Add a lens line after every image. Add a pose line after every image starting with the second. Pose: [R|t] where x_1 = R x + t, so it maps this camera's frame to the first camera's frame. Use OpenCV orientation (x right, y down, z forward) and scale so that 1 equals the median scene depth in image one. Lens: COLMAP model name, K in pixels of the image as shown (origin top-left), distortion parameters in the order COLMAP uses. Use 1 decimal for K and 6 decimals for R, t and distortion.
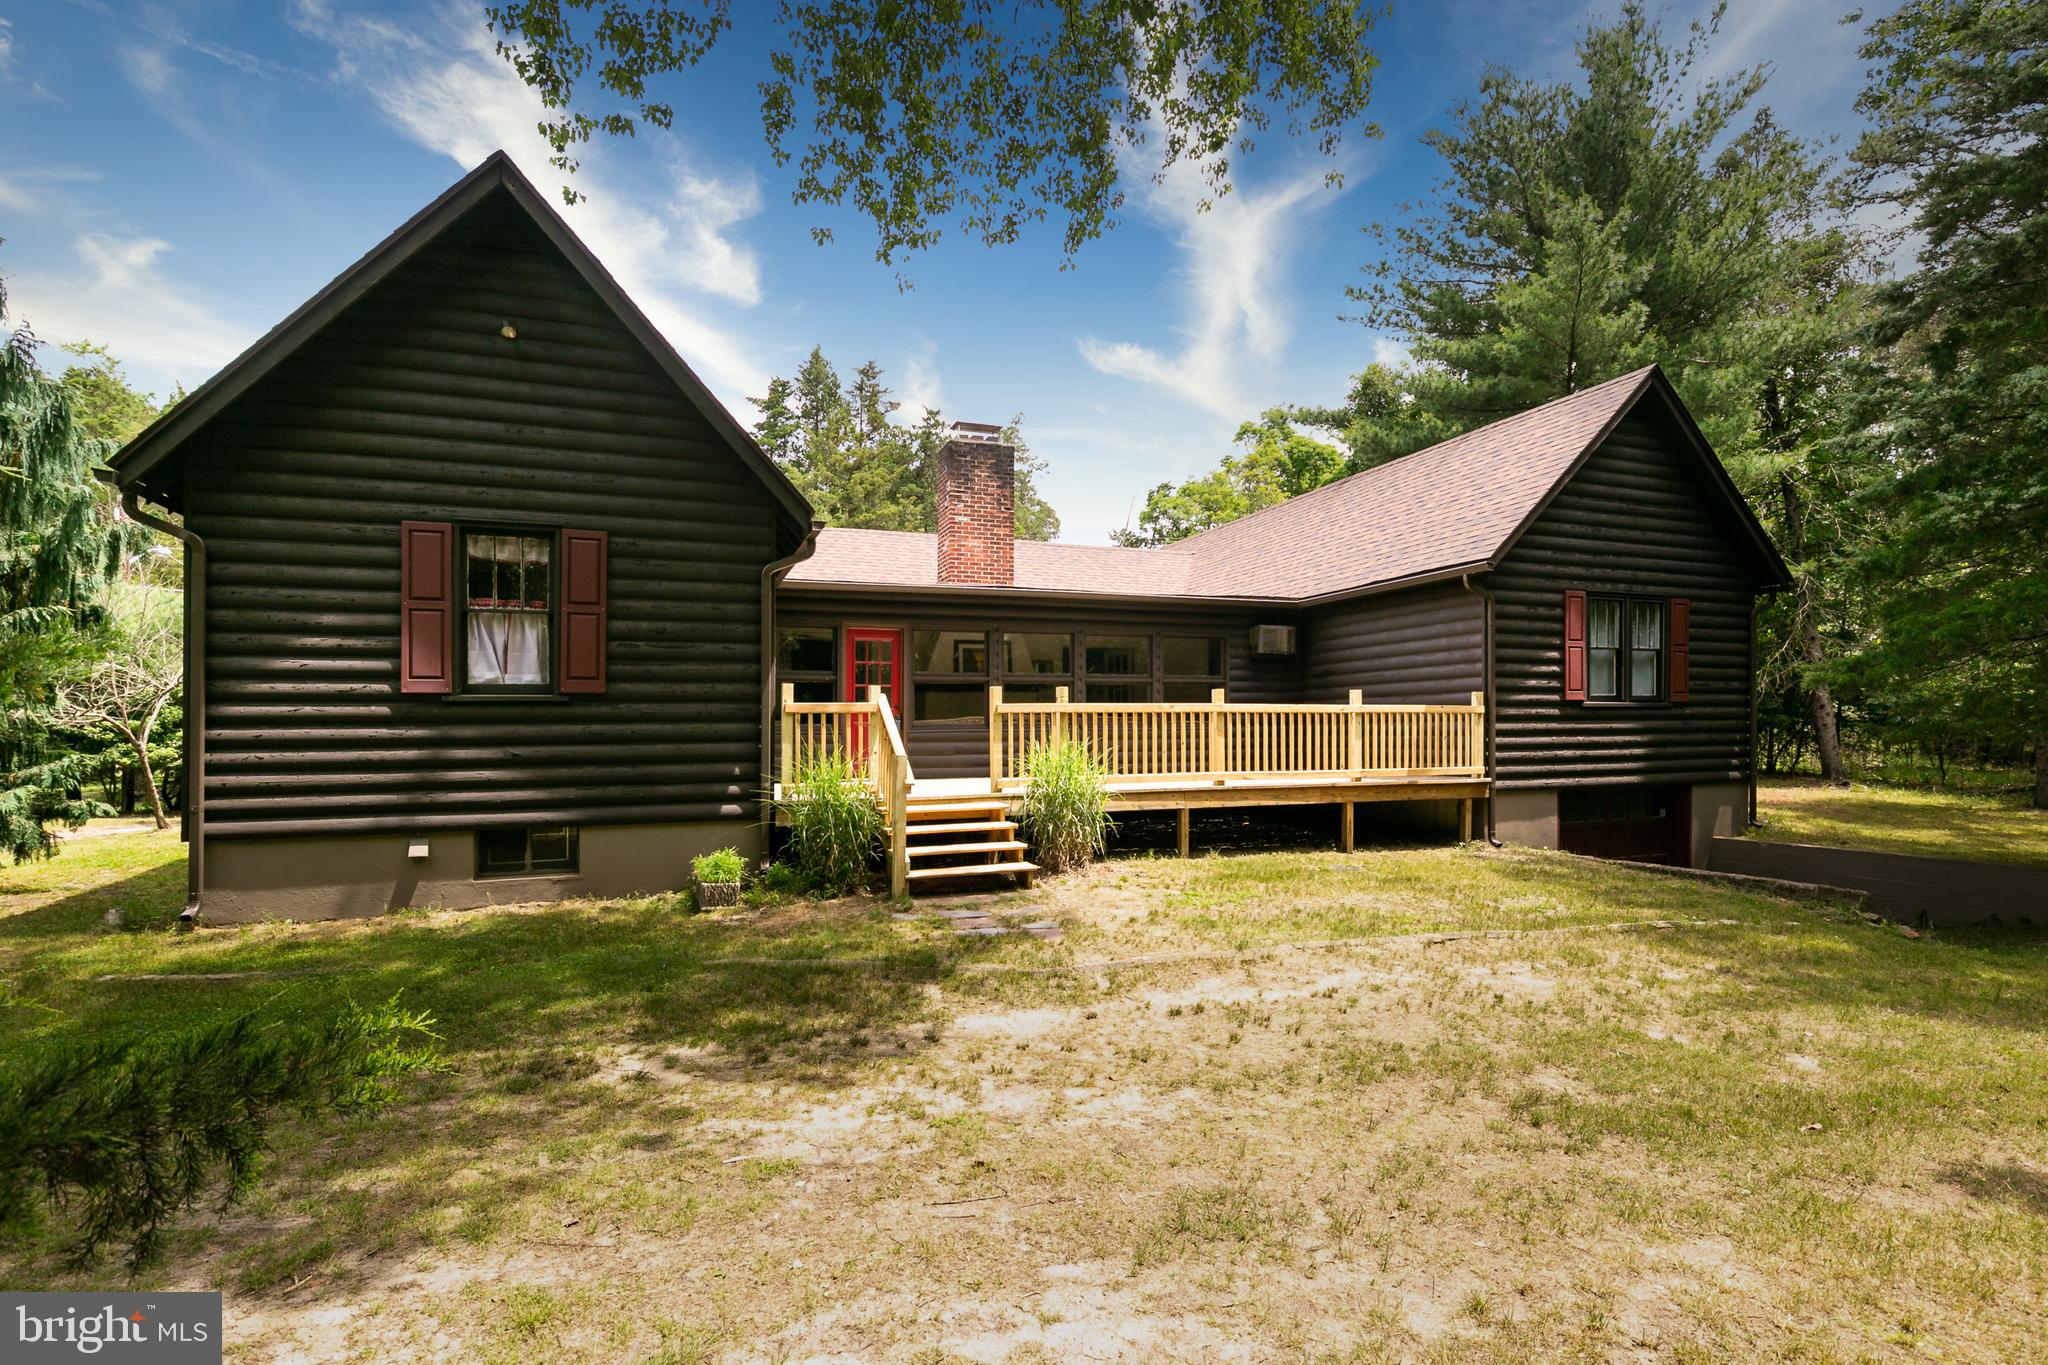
lens RADIAL K [[992.5, 0, 1016.3], [0, 992.5, 703.3], [0, 0, 1]] dist [-0.005315, -0.000272]
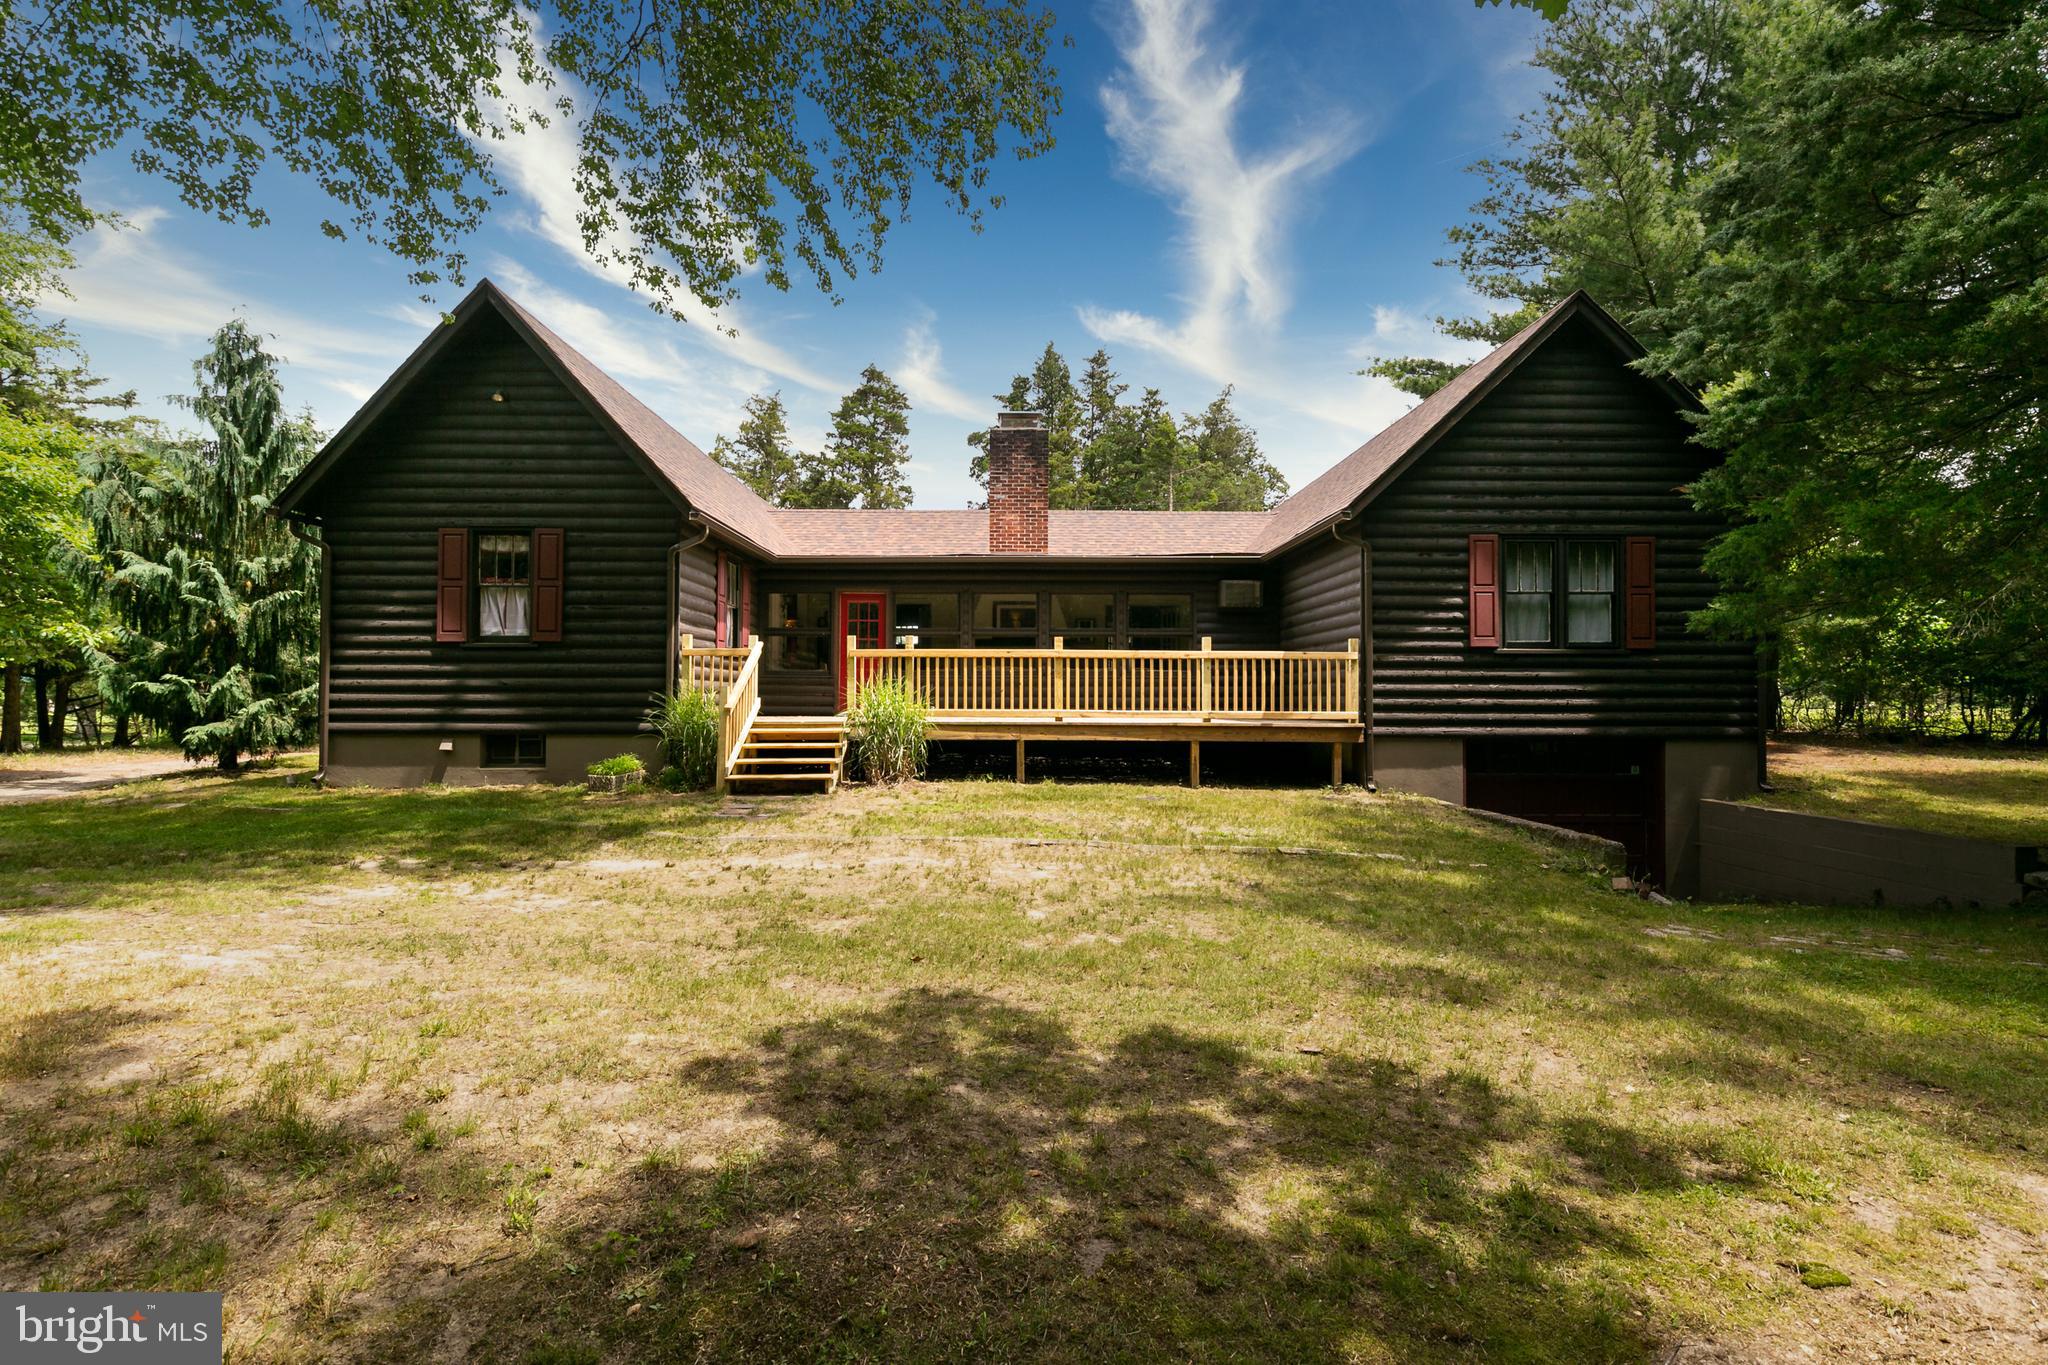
lens RADIAL K [[954.2, 0, 1026.3], [0, 954.2, 661.8], [0, 0, 1]] dist [0.003489, 0.000152]
pose [[0.935079, -0.000963, -0.354438, 0.499383], [-0.001708, 0.999972, -0.007222, 0.019684], [0.354435, 0.007358, 0.935052, -0.034745]]
